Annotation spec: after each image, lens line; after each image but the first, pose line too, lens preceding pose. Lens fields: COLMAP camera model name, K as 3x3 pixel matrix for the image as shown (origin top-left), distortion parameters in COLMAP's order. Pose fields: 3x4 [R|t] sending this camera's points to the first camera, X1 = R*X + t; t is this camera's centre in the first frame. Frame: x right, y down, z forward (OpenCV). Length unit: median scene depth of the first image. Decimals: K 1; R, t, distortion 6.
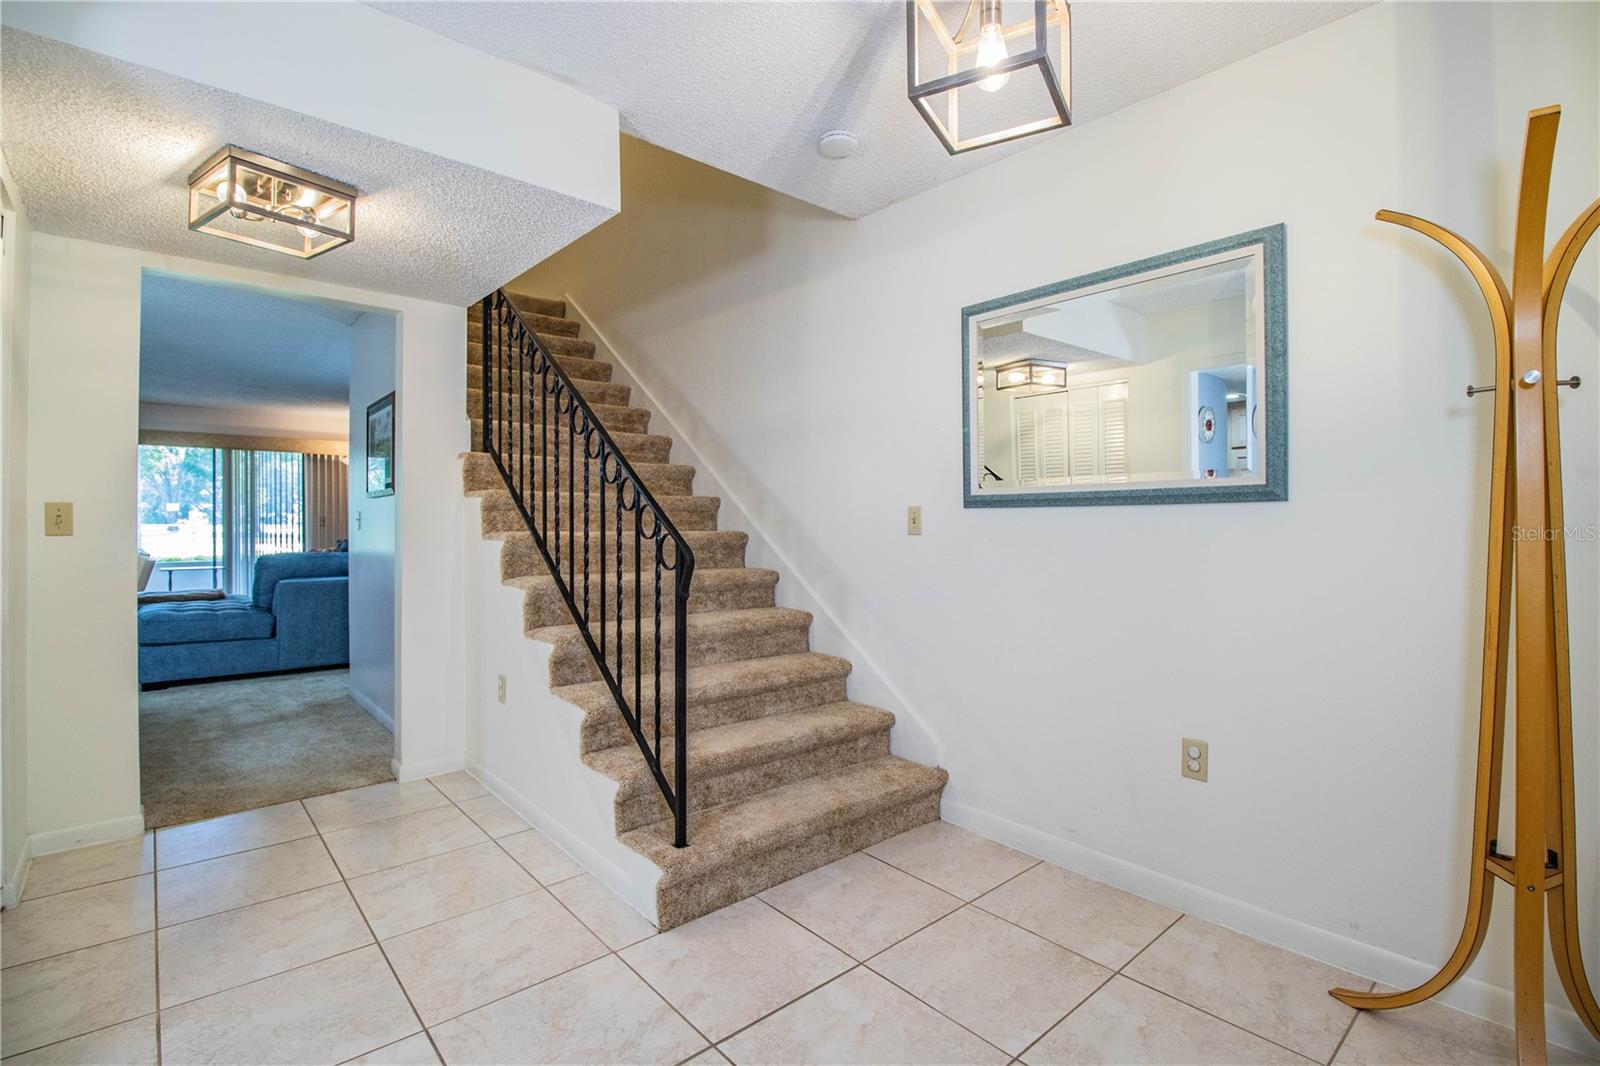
lens RADIAL K [[740.5, 0, 809.4], [0, 740.5, 524.9], [0, 0, 1]] dist [-0.007686, -0.006543]
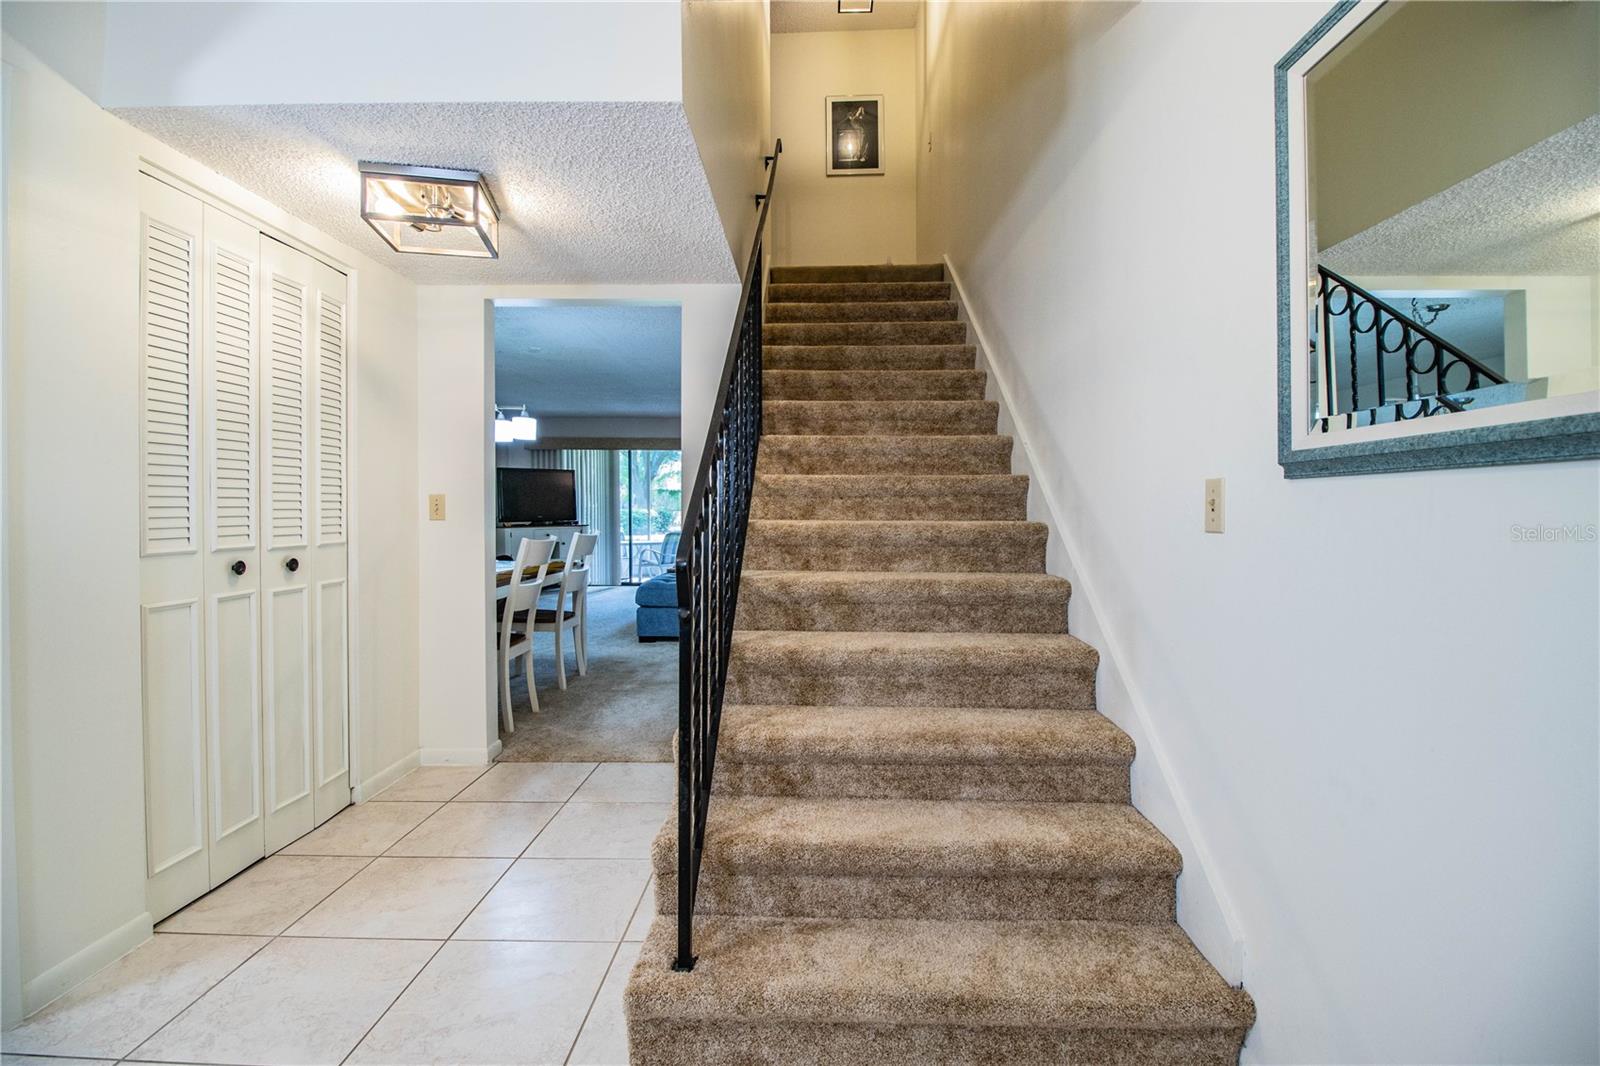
lens RADIAL K [[740.5, 0, 798.7], [0, 740.5, 522.3], [0, 0, 1]] dist [-0.007686, -0.006543]
pose [[0.734337, 0.010407, -0.678706, 0.283175], [-0.000222, 0.999886, 0.015092, -0.002087], [0.678785, -0.010932, 0.734255, 0.411227]]
